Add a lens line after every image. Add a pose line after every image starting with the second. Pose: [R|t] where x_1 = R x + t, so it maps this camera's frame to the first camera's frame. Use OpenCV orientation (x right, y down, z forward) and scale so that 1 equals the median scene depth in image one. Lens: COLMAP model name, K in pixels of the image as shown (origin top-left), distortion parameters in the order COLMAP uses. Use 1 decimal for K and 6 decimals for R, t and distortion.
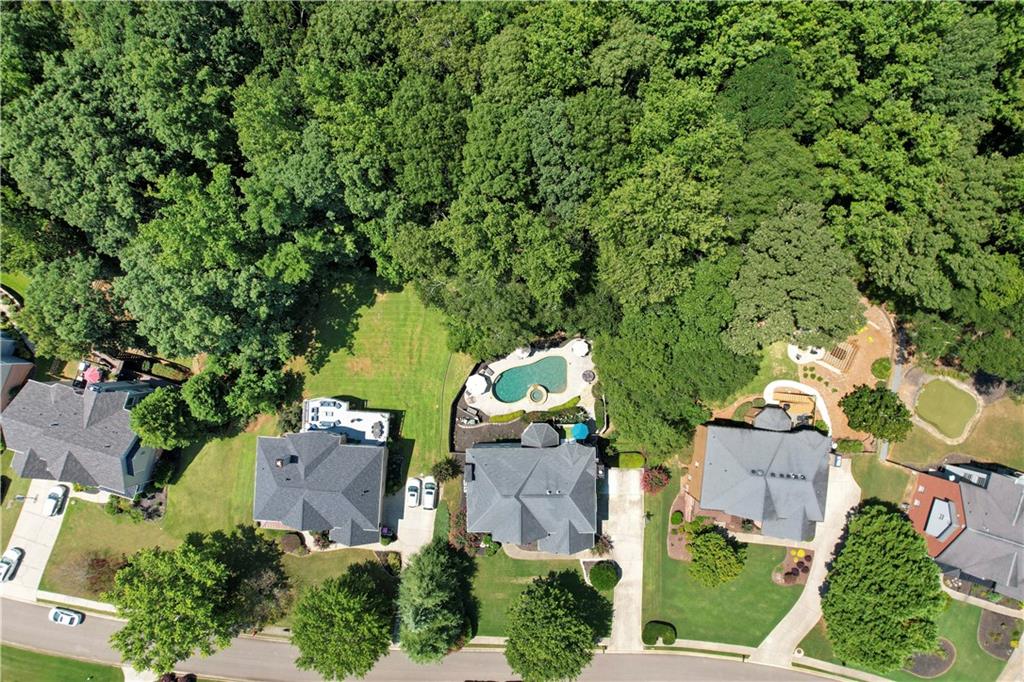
lens RADIAL K [[655.2, 0, 518.1], [0, 655.2, 342.2], [0, 0, 1]] dist [-0.086971, 0.081151]
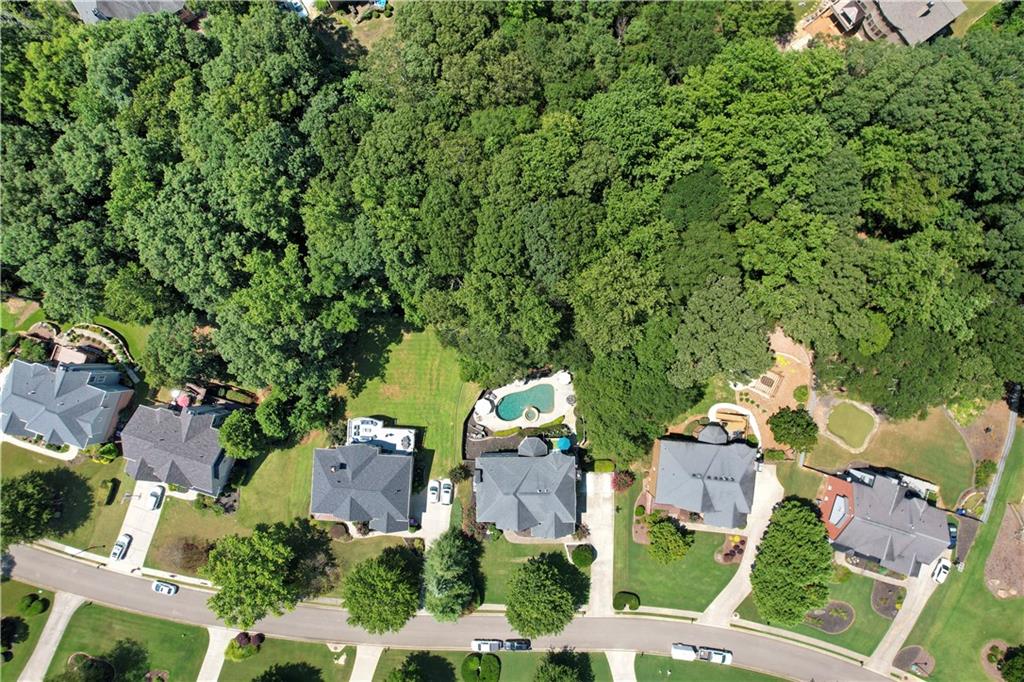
lens RADIAL K [[655.2, 0, 518.1], [0, 655.2, 342.2], [0, 0, 1]] dist [-0.086971, 0.081151]
pose [[0.999997, -0.002025, -0.001110, 0.006934], [0.002023, 0.999997, -0.001595, -0.067724], [0.001114, 0.001592, 0.999998, -0.315421]]
